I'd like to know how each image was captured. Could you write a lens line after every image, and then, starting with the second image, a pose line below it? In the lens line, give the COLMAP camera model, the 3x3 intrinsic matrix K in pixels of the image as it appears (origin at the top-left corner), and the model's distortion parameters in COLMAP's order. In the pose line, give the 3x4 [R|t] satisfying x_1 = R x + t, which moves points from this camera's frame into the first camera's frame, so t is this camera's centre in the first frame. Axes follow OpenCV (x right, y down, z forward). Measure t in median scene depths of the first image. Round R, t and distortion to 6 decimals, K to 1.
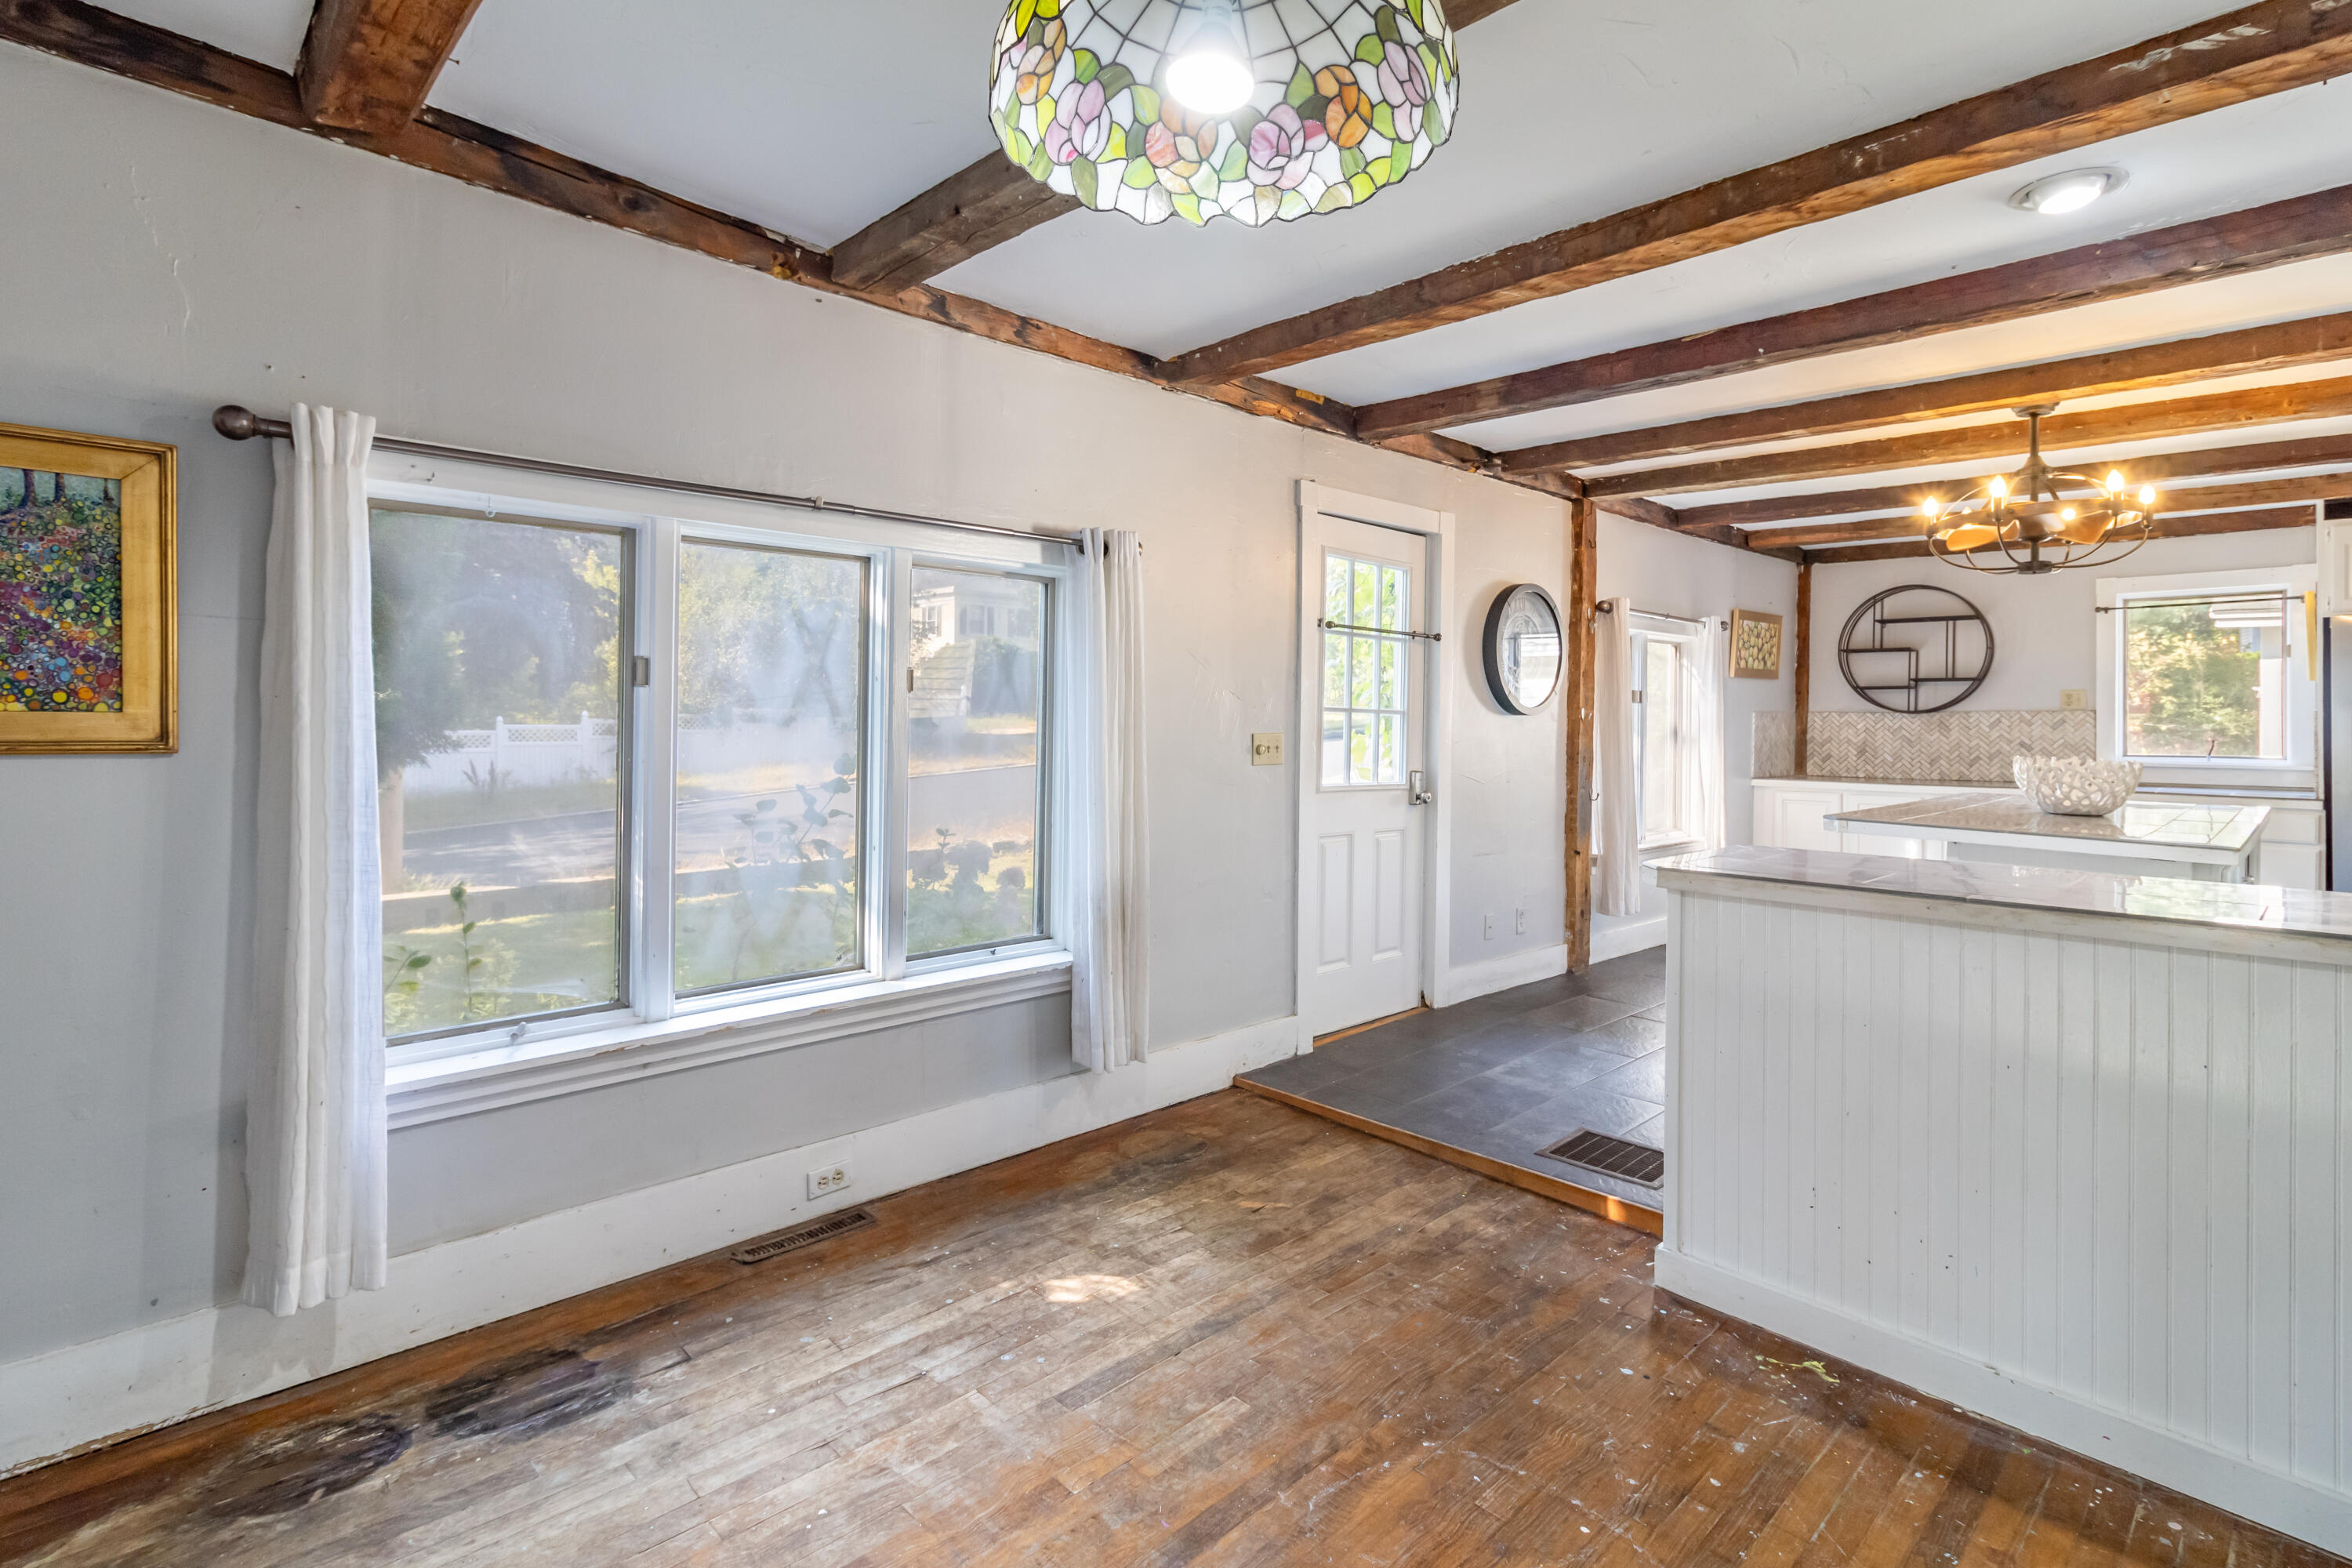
lens RADIAL K [[1117.6, 0, 1191.4], [0, 1117.6, 720.8], [0, 0, 1]] dist [0.002074, -0.000207]
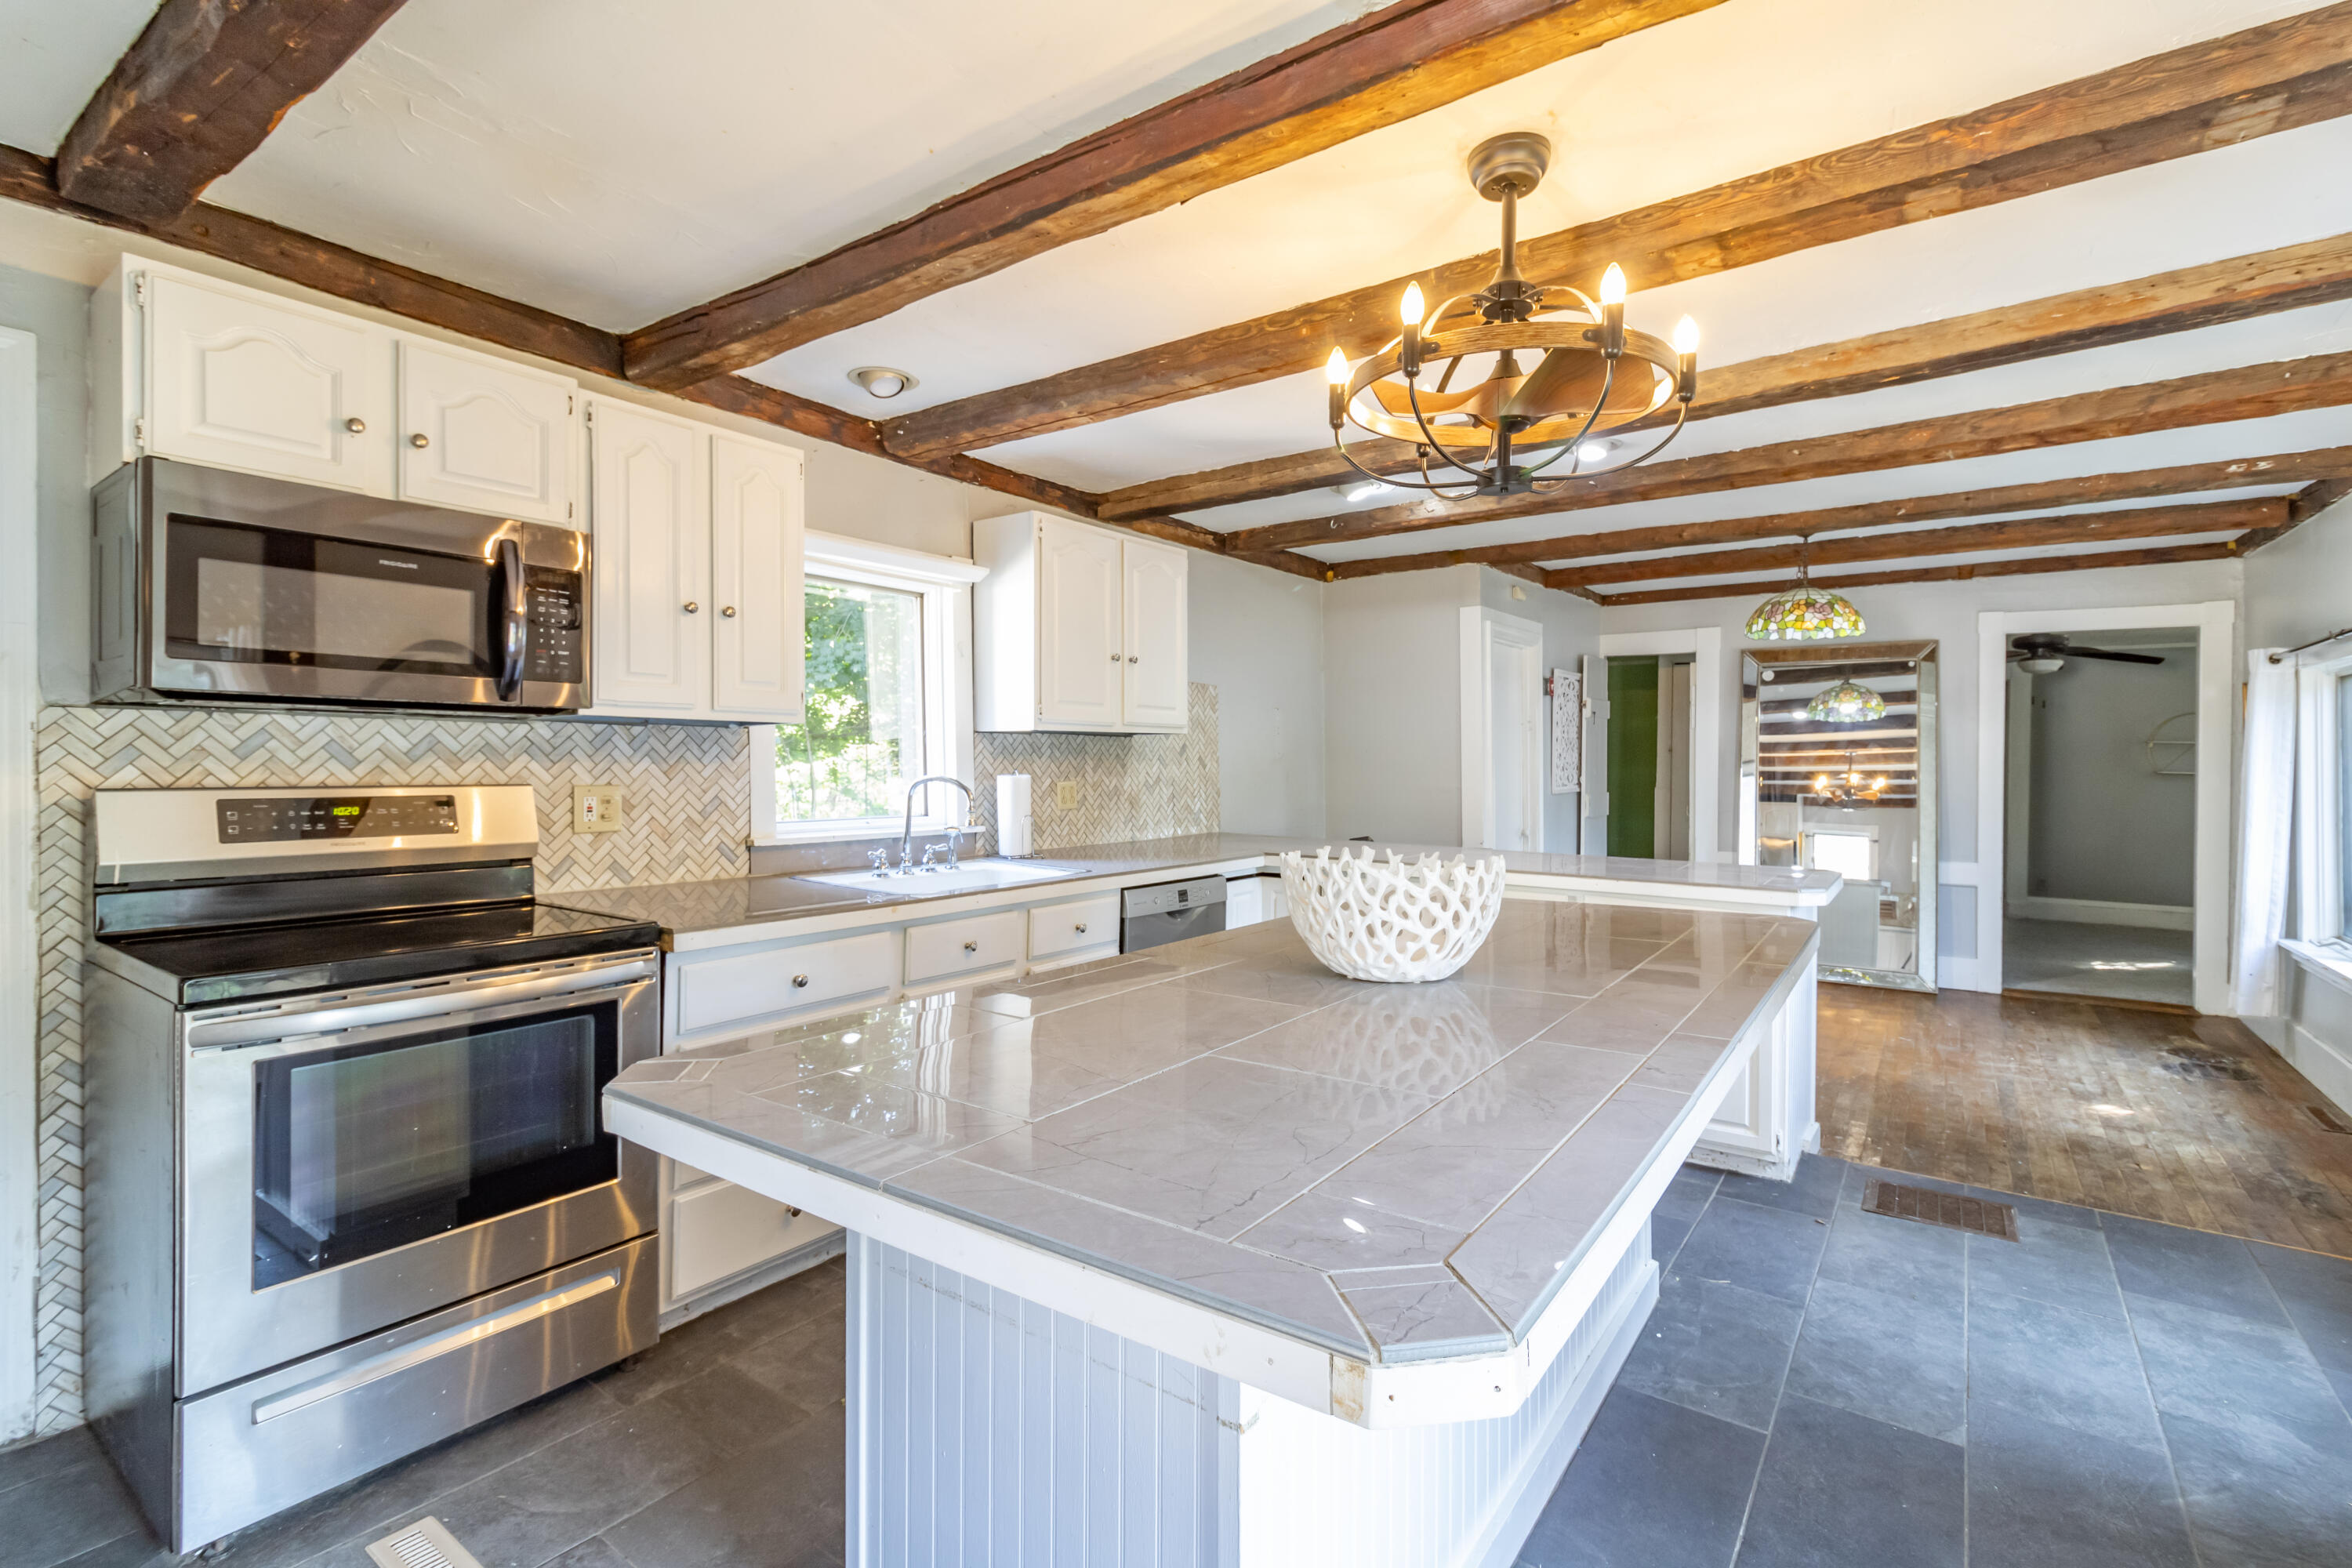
lens RADIAL K [[1086.0, 0, 1178.1], [0, 1086.0, 765.0], [0, 0, 1]] dist [0.000843, 0.000057]
pose [[-0.983639, -0.014309, -0.179584, 1.293957], [-0.015779, 0.999853, 0.006760, -0.004081], [0.179461, 0.009483, -0.983719, 1.925213]]
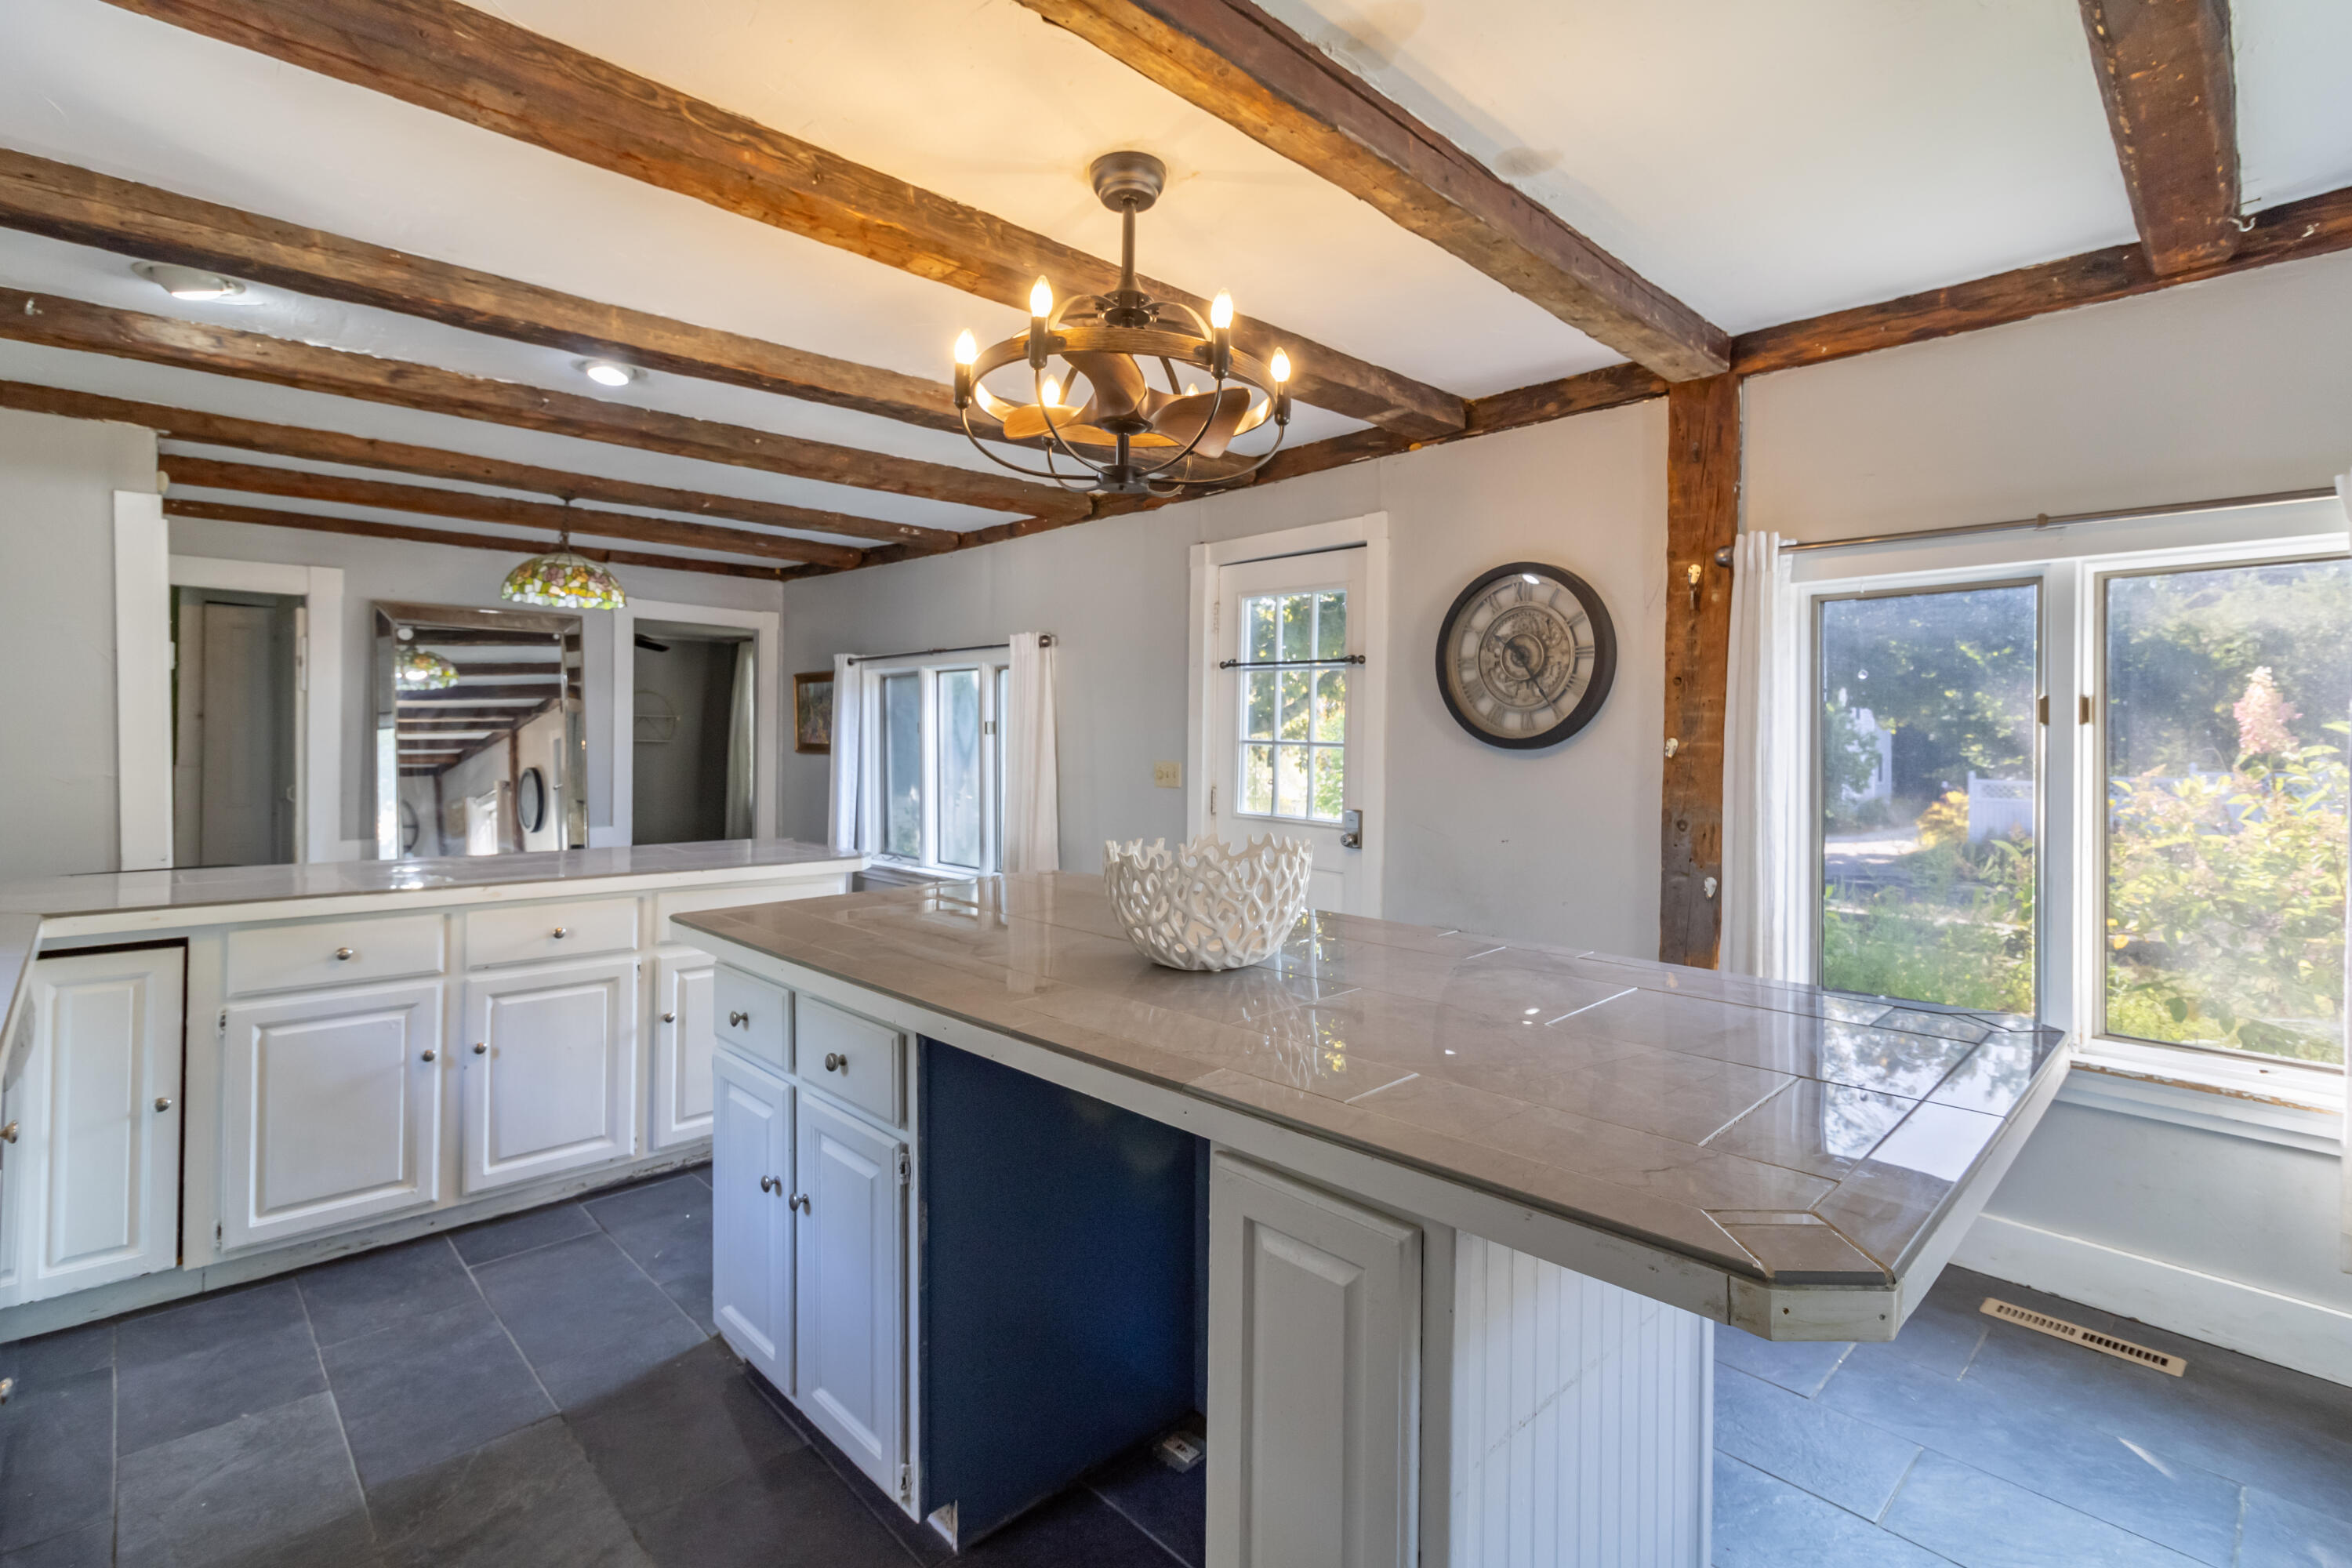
lens RADIAL K [[1089.3, 0, 1193.9], [0, 1089.3, 740.9], [0, 0, 1]] dist [0.001441, 0.000194]
pose [[0.017754, -0.005481, -0.999827, 1.679014], [-0.012263, 0.999909, -0.005700, -0.005957], [0.999767, 0.012362, 0.017685, 1.339844]]
